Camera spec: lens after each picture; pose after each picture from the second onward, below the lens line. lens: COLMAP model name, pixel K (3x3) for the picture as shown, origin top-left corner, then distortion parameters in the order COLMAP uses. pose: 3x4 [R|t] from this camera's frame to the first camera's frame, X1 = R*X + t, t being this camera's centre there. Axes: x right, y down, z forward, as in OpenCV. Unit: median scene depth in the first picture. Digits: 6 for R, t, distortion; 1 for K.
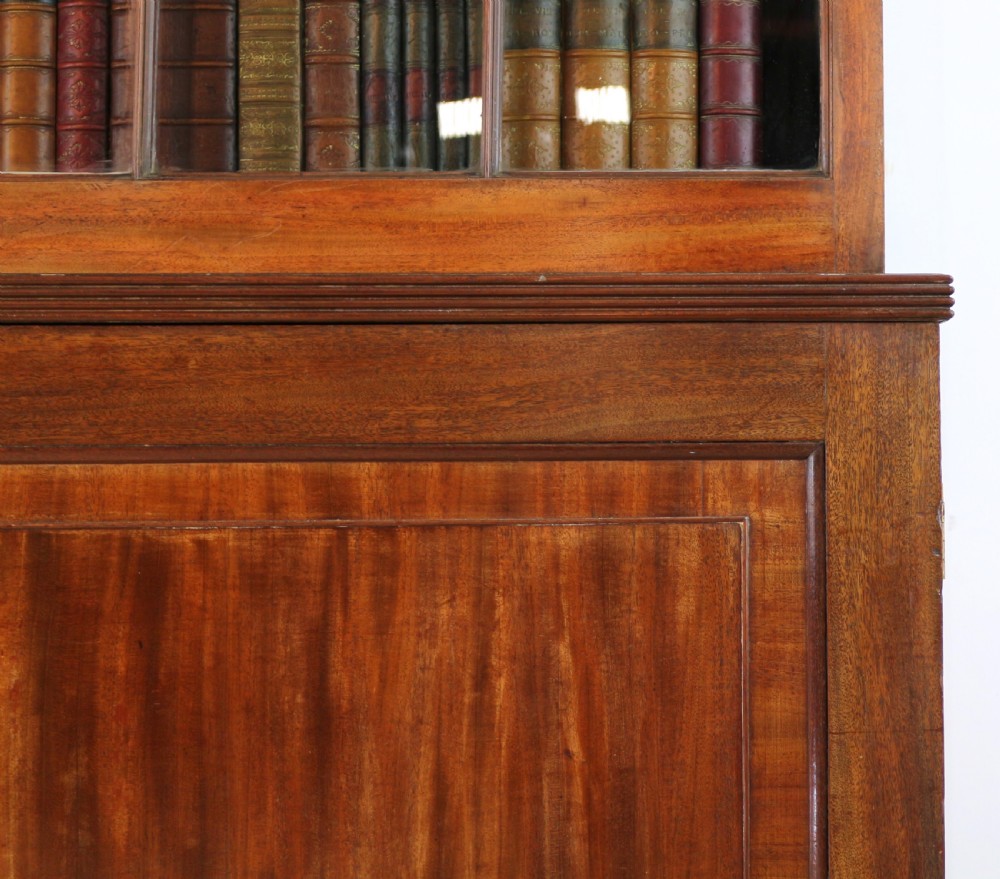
lens RADIAL K [[1710.2, 0, 811.0], [0, 1710.2, 339.5], [0, 0, 1]] dist [-0.093525, 0.111688]
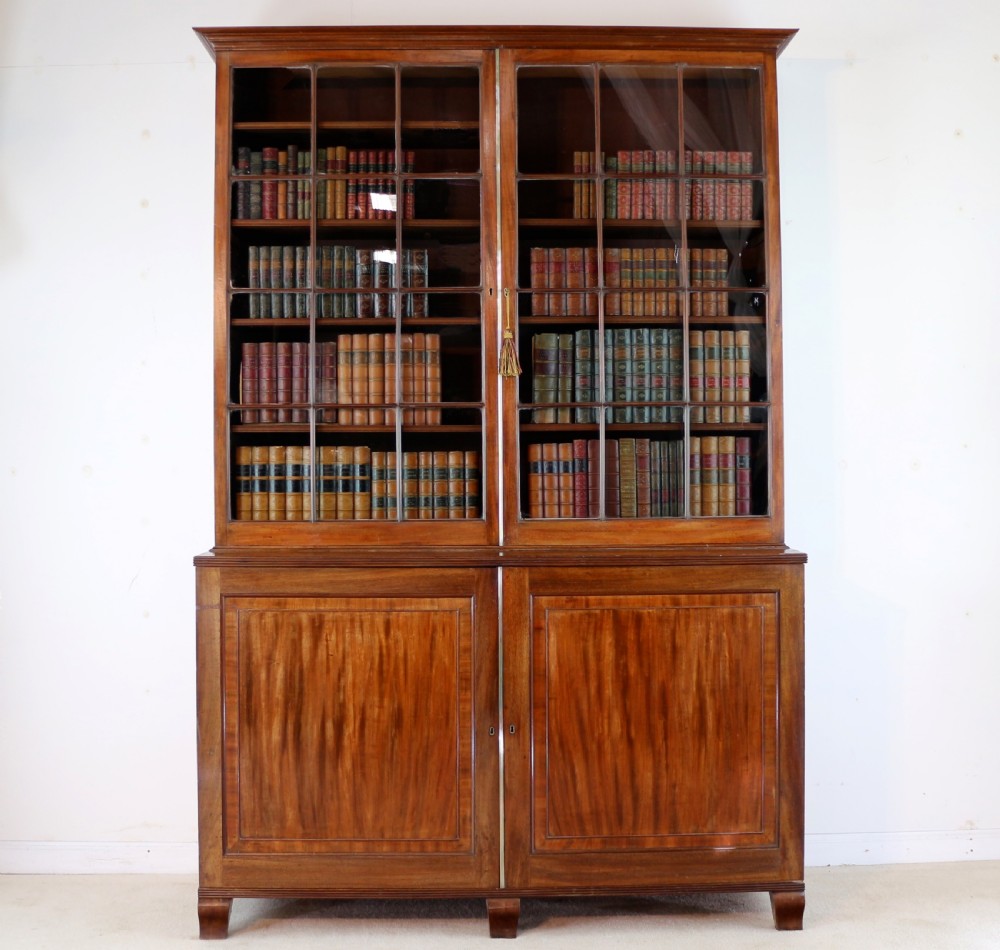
lens RADIAL K [[1400.5, 0, 503.4], [0, 1400.5, 422.9], [0, 0, 1]] dist [-0.178408, 0.136795]
pose [[0.998772, -0.000456, -0.049537, -0.566537], [0.001307, 0.999852, 0.017137, -0.468153], [0.049522, -0.017181, 0.998625, -2.852573]]
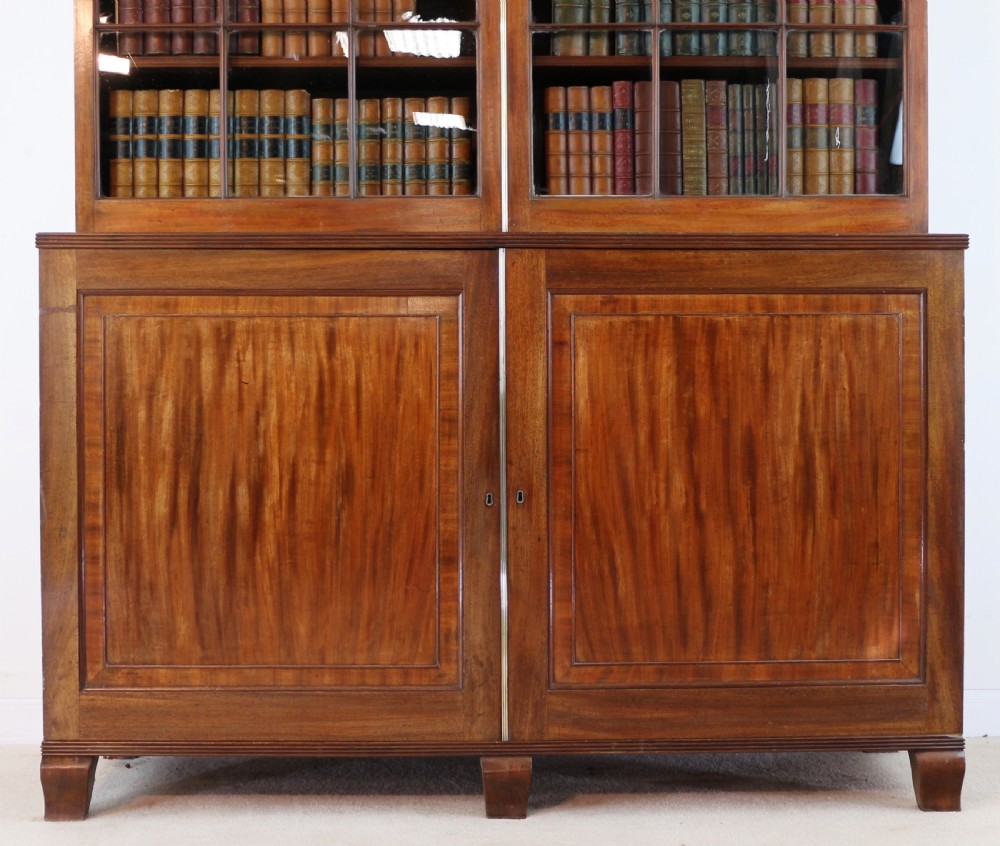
lens RADIAL K [[1643.9, 0, 515.5], [0, 1643.9, 402.1], [0, 0, 1]] dist [-0.093889, 0.059382]
pose [[0.998611, 0.003541, -0.052563, -0.584471], [-0.000190, 0.997974, 0.063621, 0.078255], [0.052682, -0.063523, 0.996589, -2.008681]]
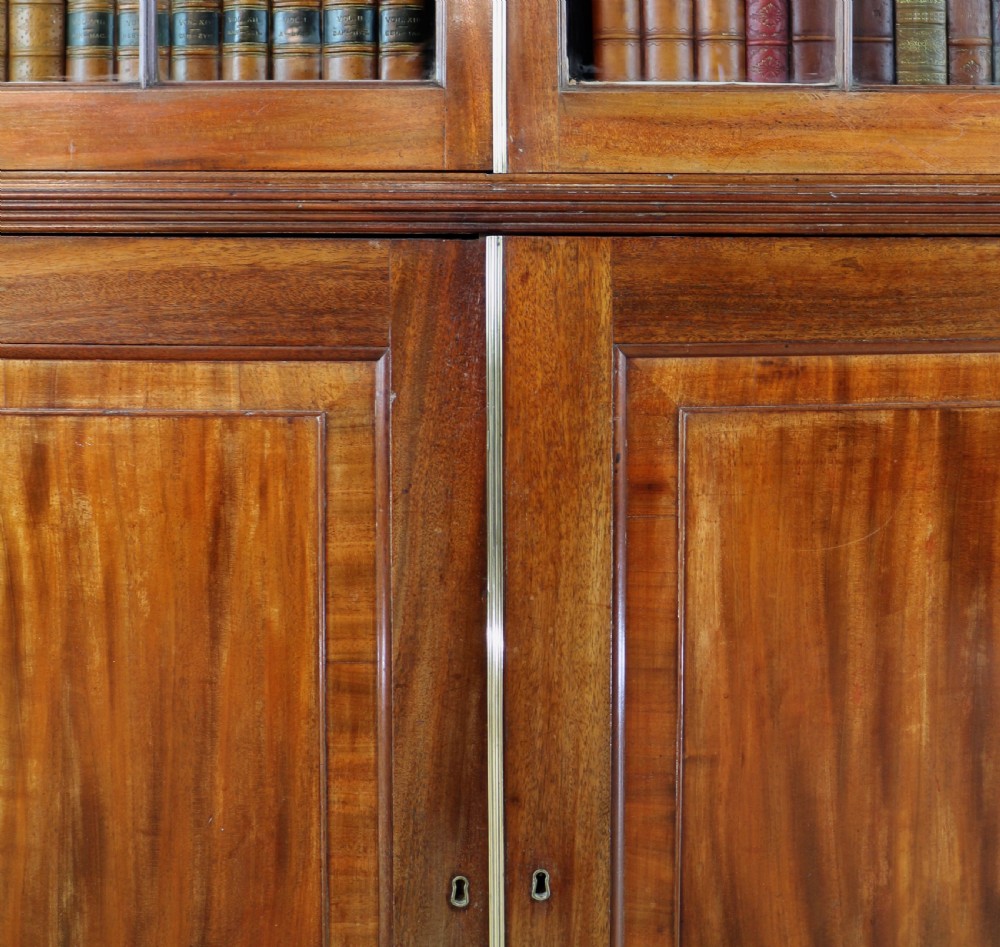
lens RADIAL K [[1336.2, 0, 533.4], [0, 1336.2, 197.4], [0, 0, 1]] dist [-0.166335, 0.129980]
pose [[0.999595, 0.006753, -0.027632, -0.714998], [-0.005351, 0.998710, 0.050493, -0.079328], [0.027938, -0.050325, 0.998342, 0.075377]]
